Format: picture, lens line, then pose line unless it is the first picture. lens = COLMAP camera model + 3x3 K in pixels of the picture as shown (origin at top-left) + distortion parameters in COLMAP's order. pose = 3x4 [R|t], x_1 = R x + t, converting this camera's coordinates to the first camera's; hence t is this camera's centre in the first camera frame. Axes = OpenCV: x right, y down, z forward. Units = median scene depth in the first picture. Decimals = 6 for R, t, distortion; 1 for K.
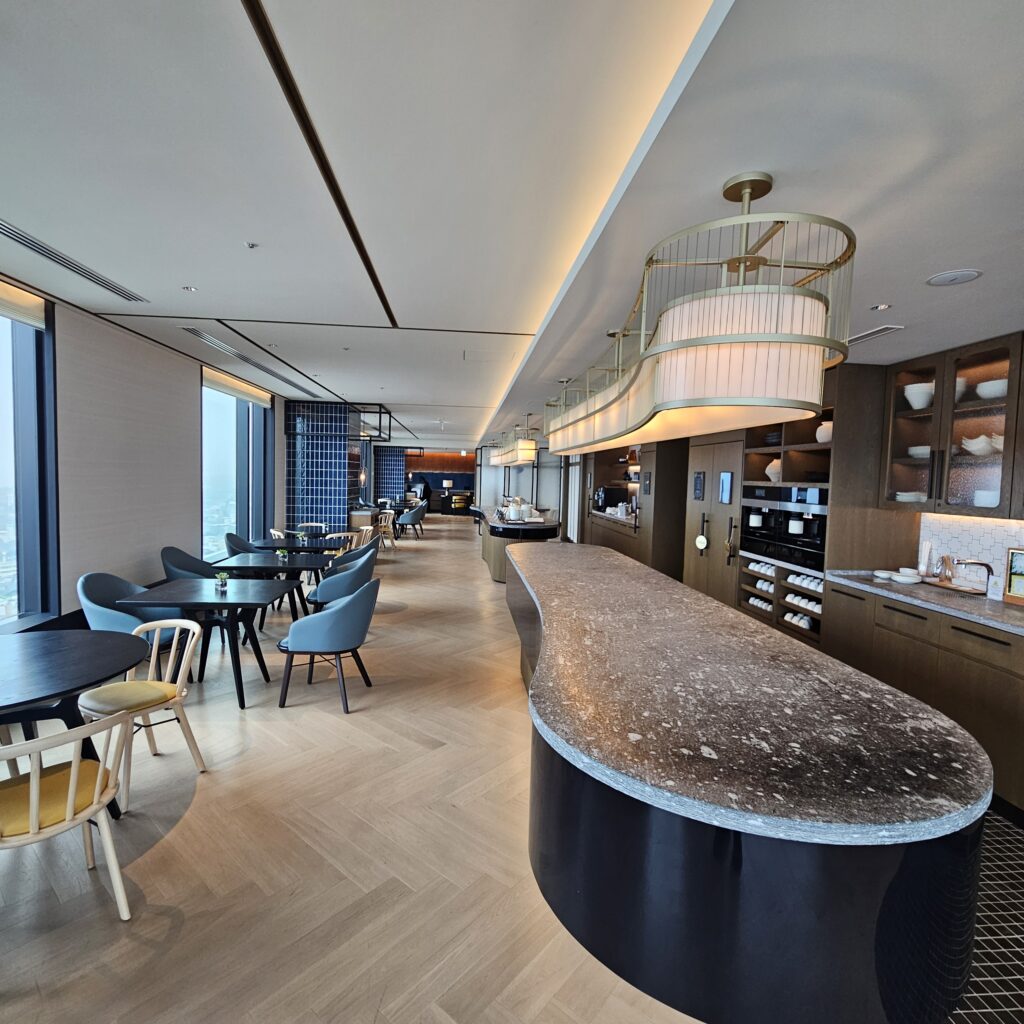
lens RADIAL K [[563.6, 0, 512.0], [0, 563.6, 512.0], [0, 0, 1]] dist [0.000012, -0.000003]
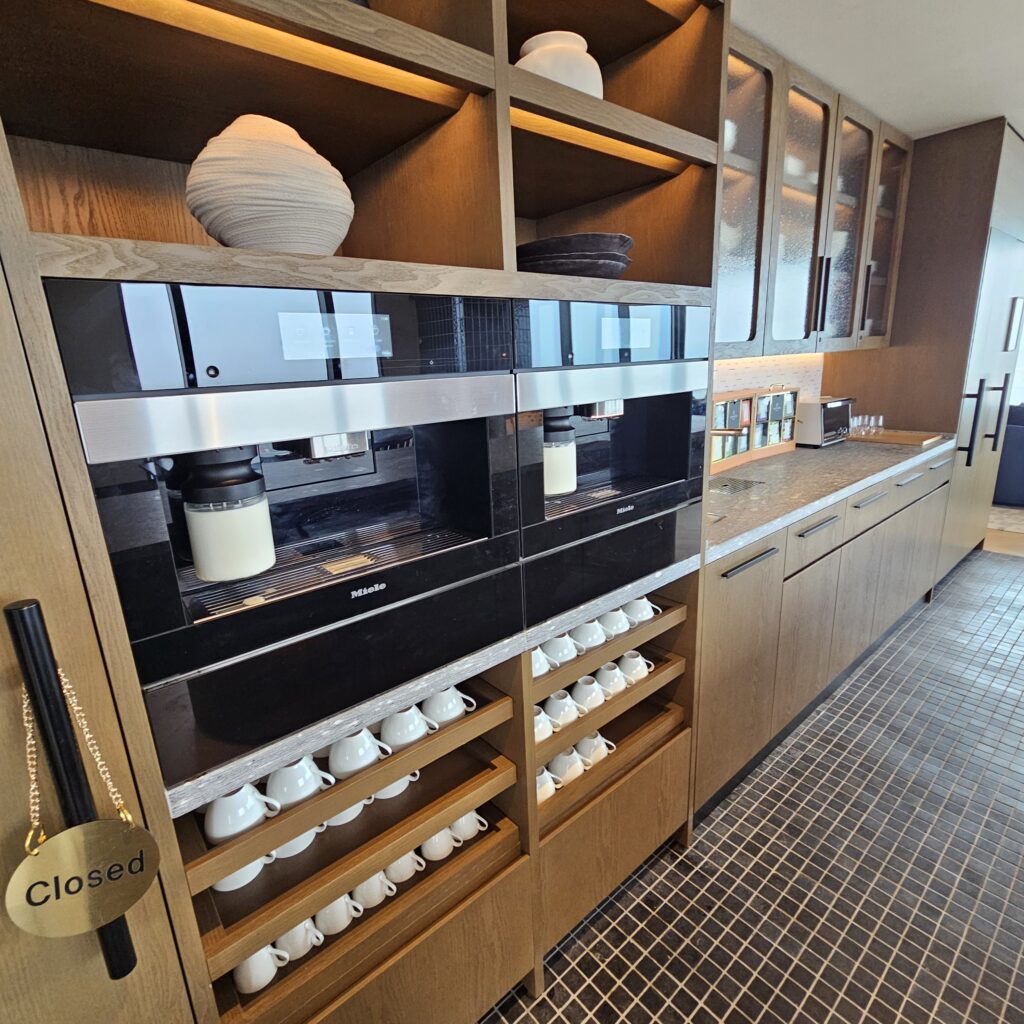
lens RADIAL K [[563.6, 0, 512.0], [0, 563.6, 512.0], [0, 0, 1]] dist [0.000012, -0.000003]
pose [[-0.579139, -0.215967, 0.786102, 0.317153], [0.077797, 0.945230, 0.316999, -0.036557], [-0.811509, 0.244742, -0.530618, 1.170223]]
